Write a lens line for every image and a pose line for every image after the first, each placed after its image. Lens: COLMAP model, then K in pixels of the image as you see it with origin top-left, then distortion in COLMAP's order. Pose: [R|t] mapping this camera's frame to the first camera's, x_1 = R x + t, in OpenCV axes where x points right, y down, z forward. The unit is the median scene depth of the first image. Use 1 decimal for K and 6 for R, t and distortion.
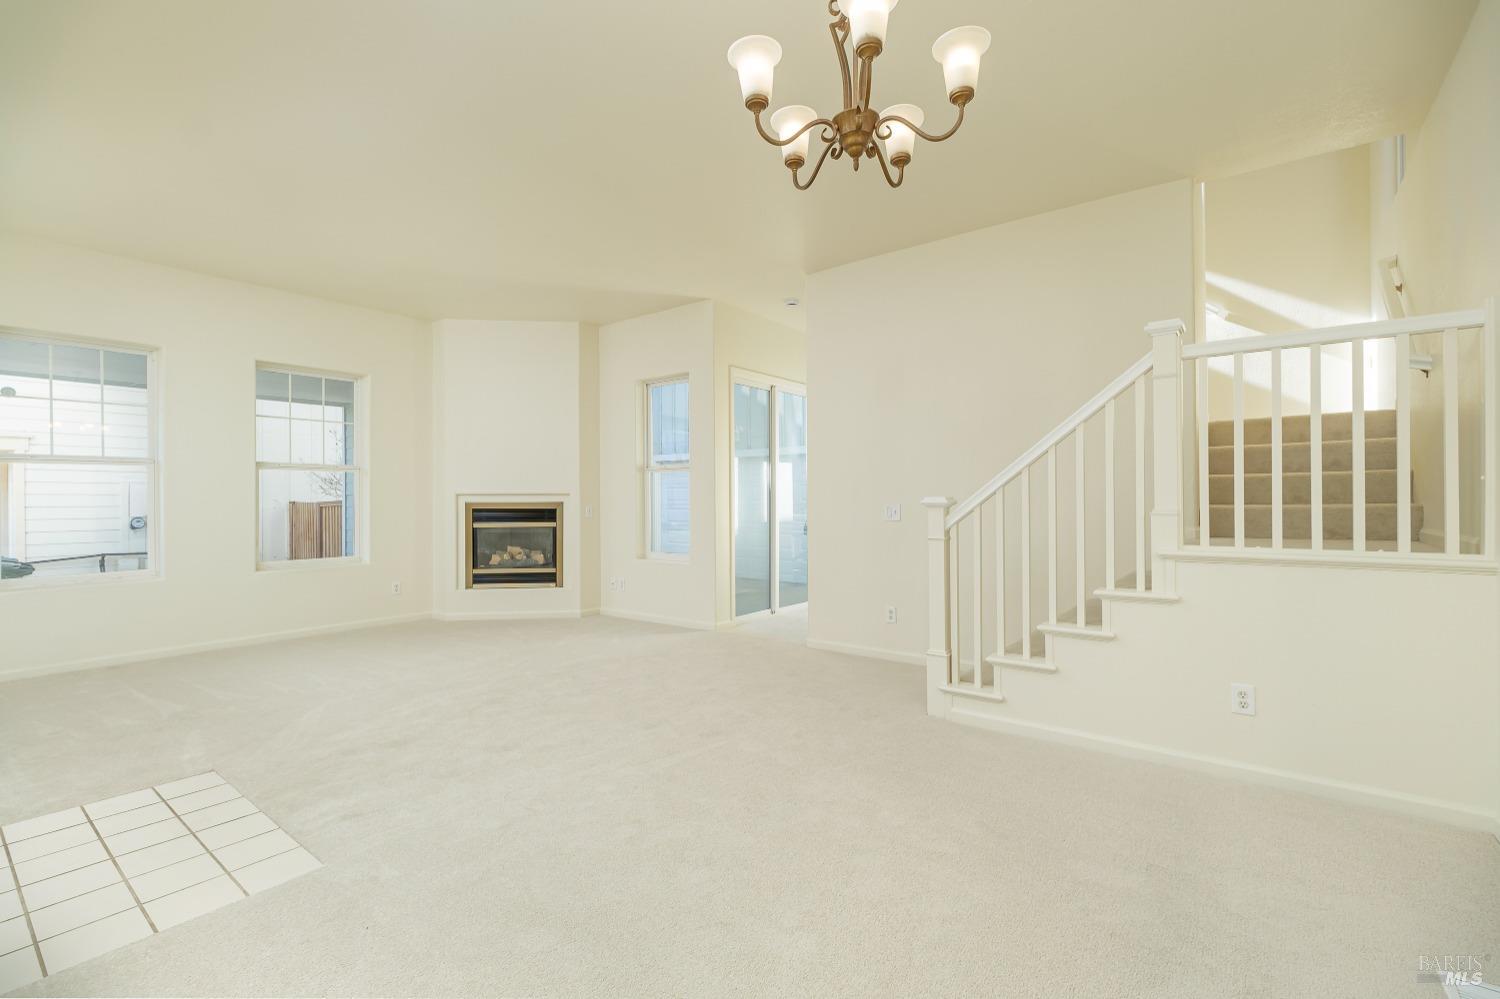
lens RADIAL K [[652.1, 0, 750.0], [0, 652.1, 499.5], [0, 0, 1]] dist [0.001199, -0.000065]
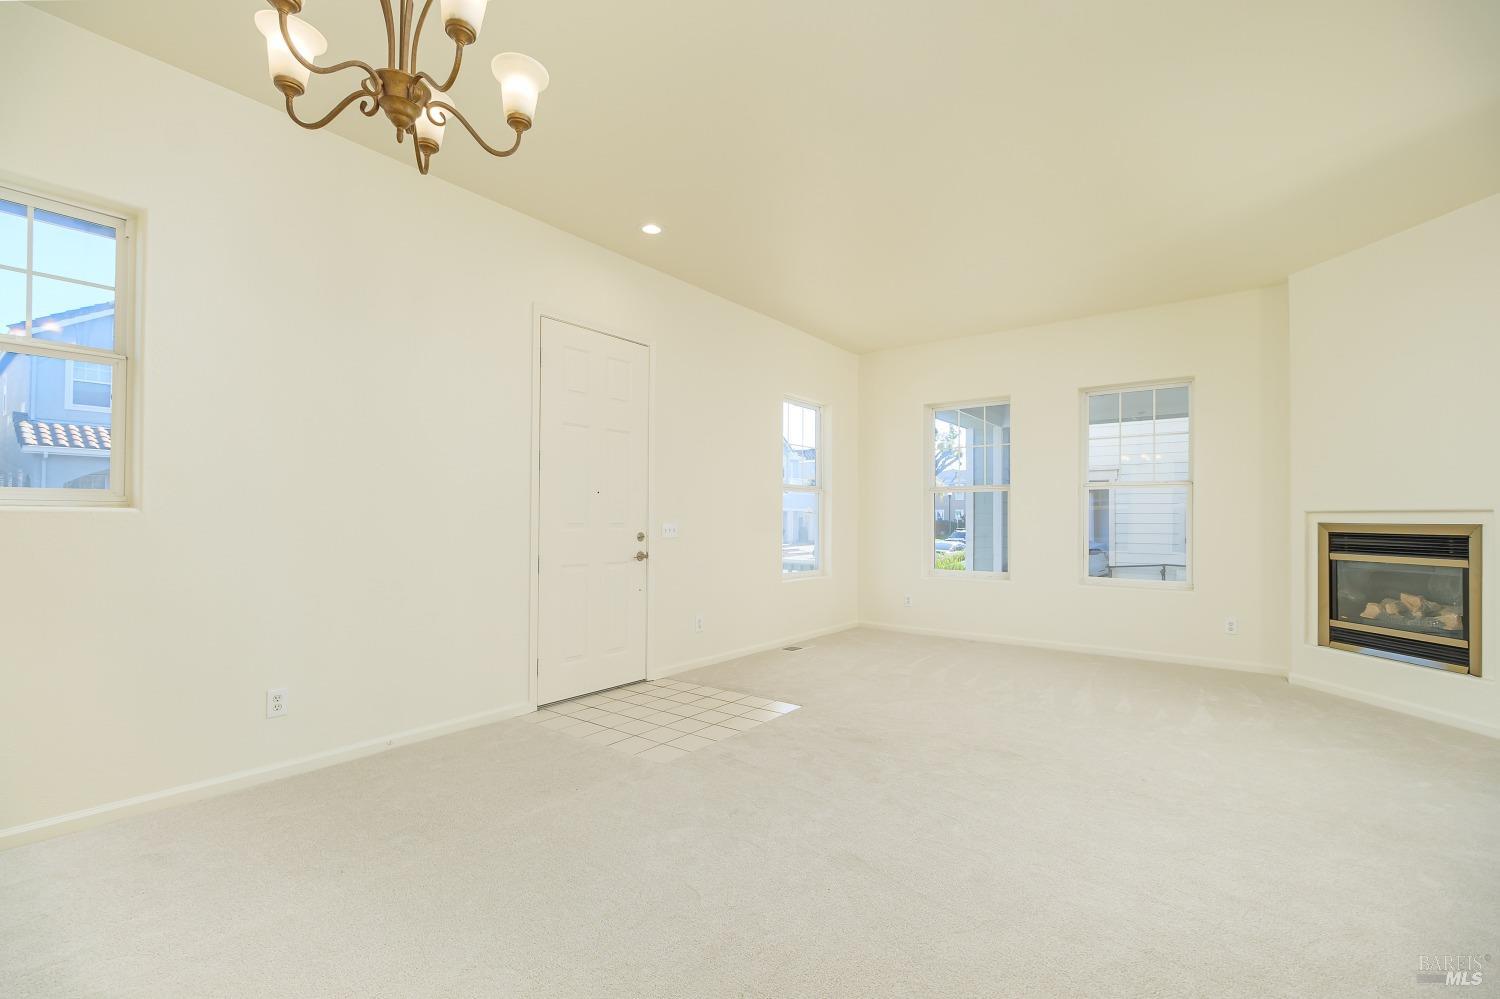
lens RADIAL K [[664.8, 0, 750.7], [0, 664.8, 511.7], [0, 0, 1]] dist [0.000446, -0.000136]
pose [[0.003114, -0.005755, -0.999979, 0.277373], [-0.003793, 0.999976, -0.005767, -0.001269], [0.999988, 0.003811, 0.003092, 0.377732]]
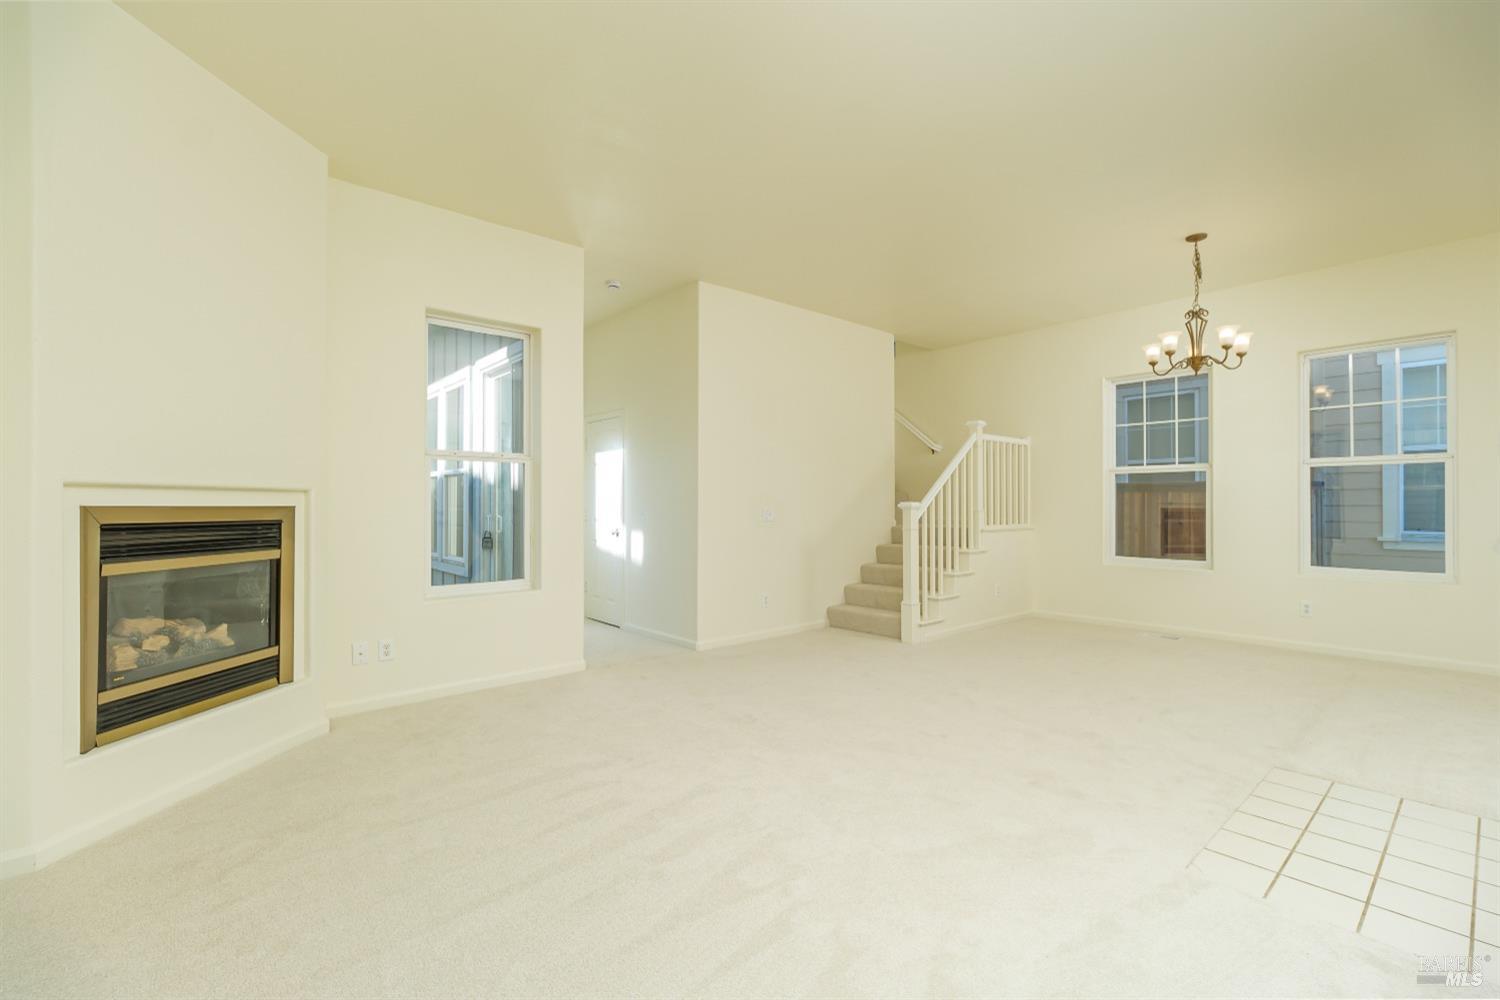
lens RADIAL K [[652.1, 0, 750.0], [0, 652.1, 500.0], [0, 0, 1]] dist [0.001199, -0.000065]
pose [[0.189143, 0.013306, 0.981859, -0.702900], [-0.000618, 0.999910, -0.013432, 0.005266], [-0.981949, 0.001934, 0.189135, 0.574272]]
